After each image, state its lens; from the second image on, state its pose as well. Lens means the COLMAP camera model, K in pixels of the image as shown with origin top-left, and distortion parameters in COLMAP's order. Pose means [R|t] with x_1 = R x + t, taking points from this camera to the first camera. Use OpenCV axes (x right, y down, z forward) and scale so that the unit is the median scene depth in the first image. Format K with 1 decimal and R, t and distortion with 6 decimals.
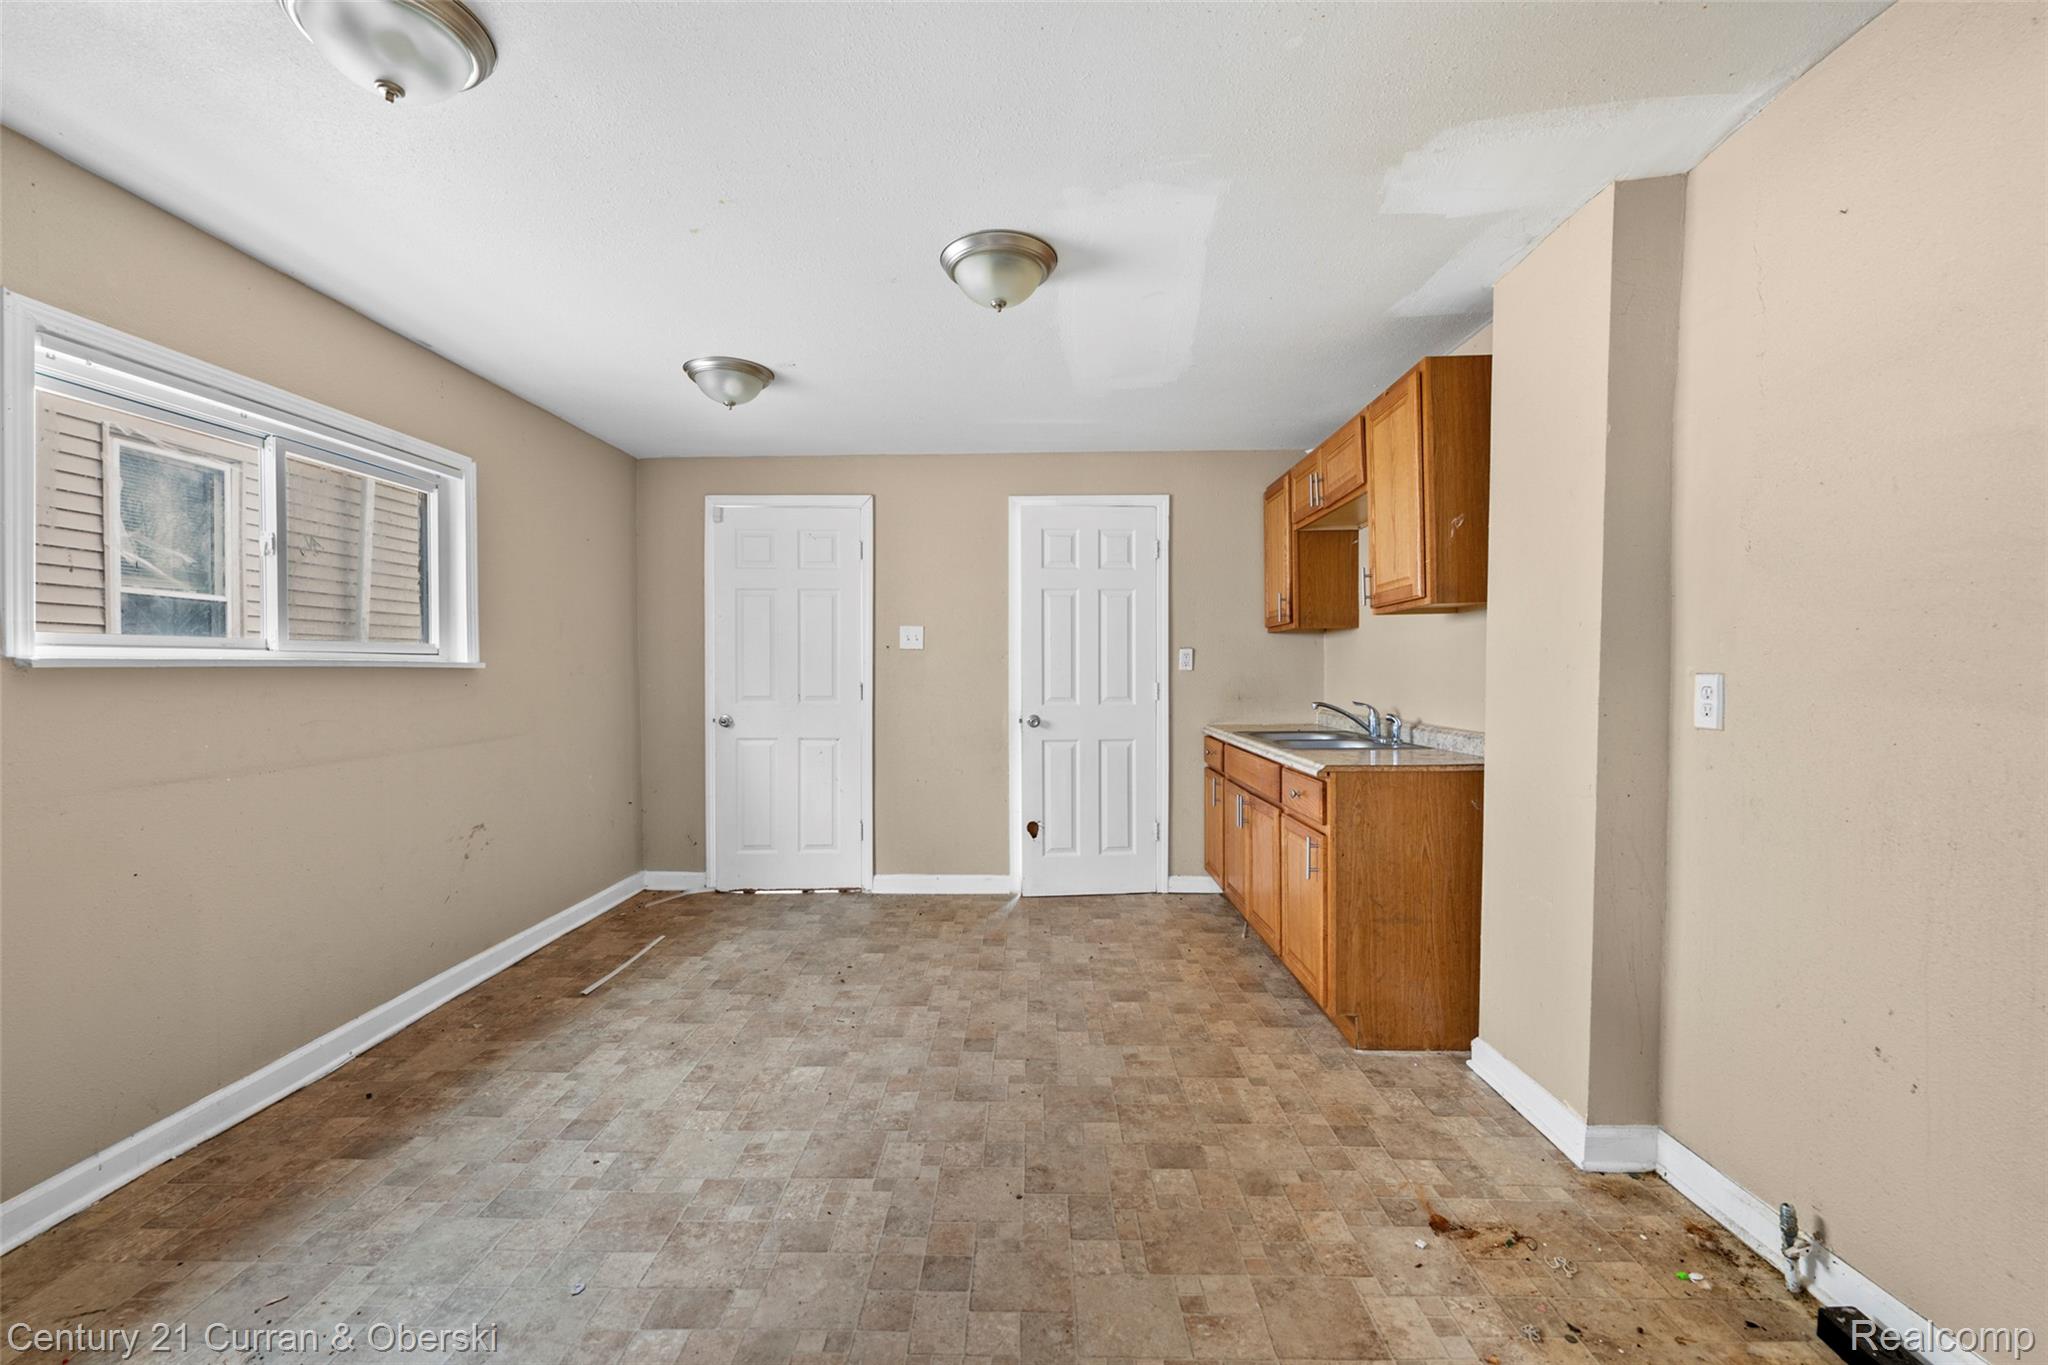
lens RADIAL K [[830.3, 0, 1024.0], [0, 830.3, 679.7], [0, 0, 1]] dist [-0.002869, 0.000131]
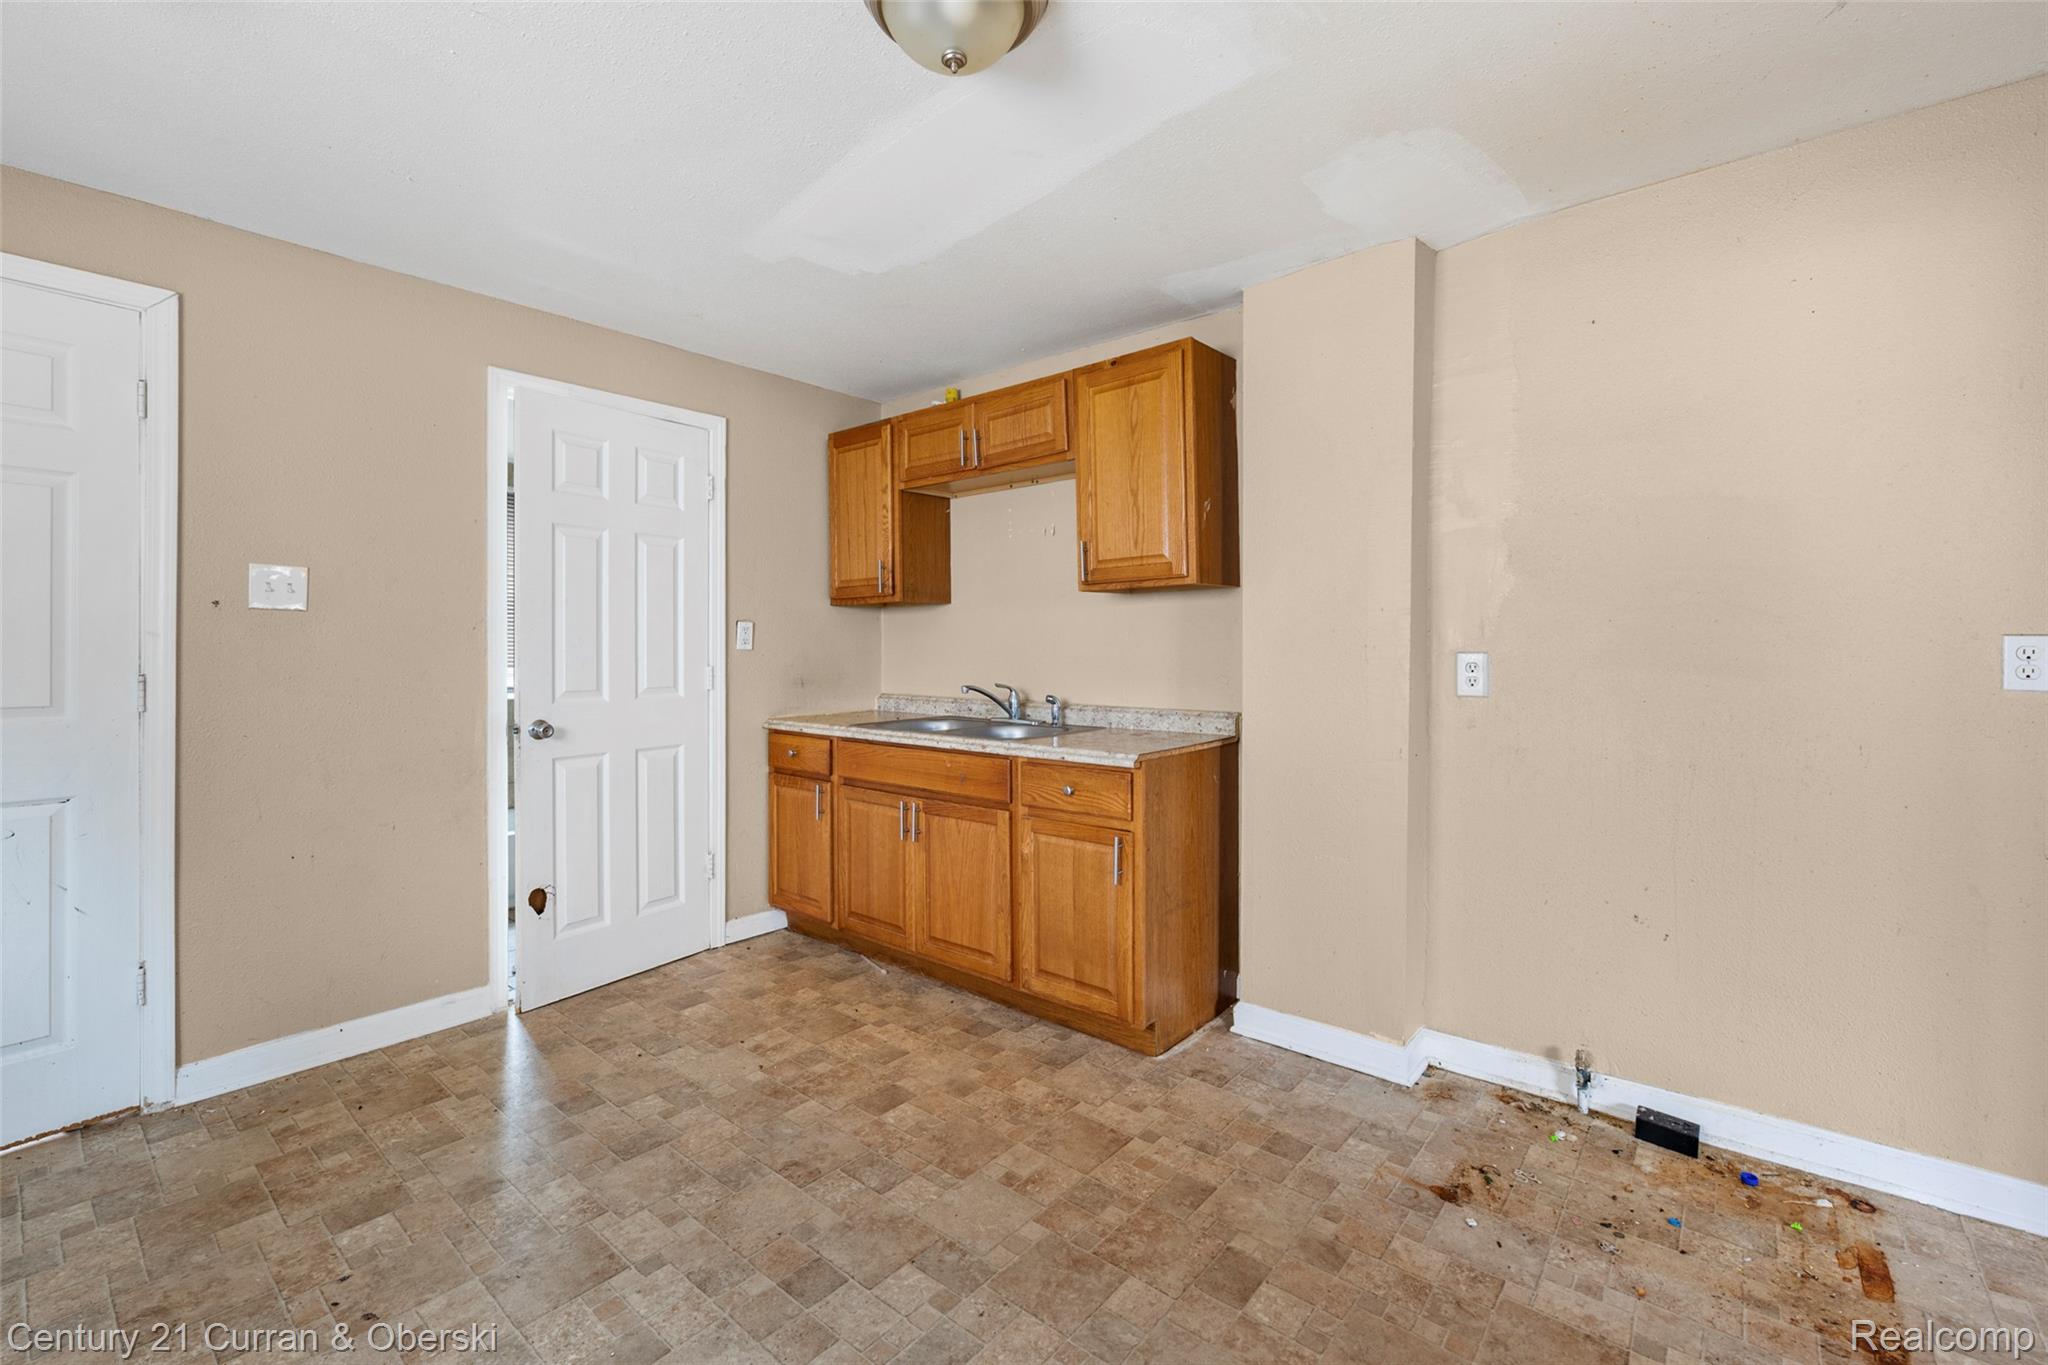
lens RADIAL K [[860.0, 0, 1026.6], [0, 860.0, 648.0], [0, 0, 1]] dist [-0.002038, -0.000012]
pose [[0.632000, 0.001007, 0.774968, -0.392013], [0.008630, 0.999928, -0.008338, -0.005845], [-0.774921, 0.011957, 0.631945, 0.442025]]
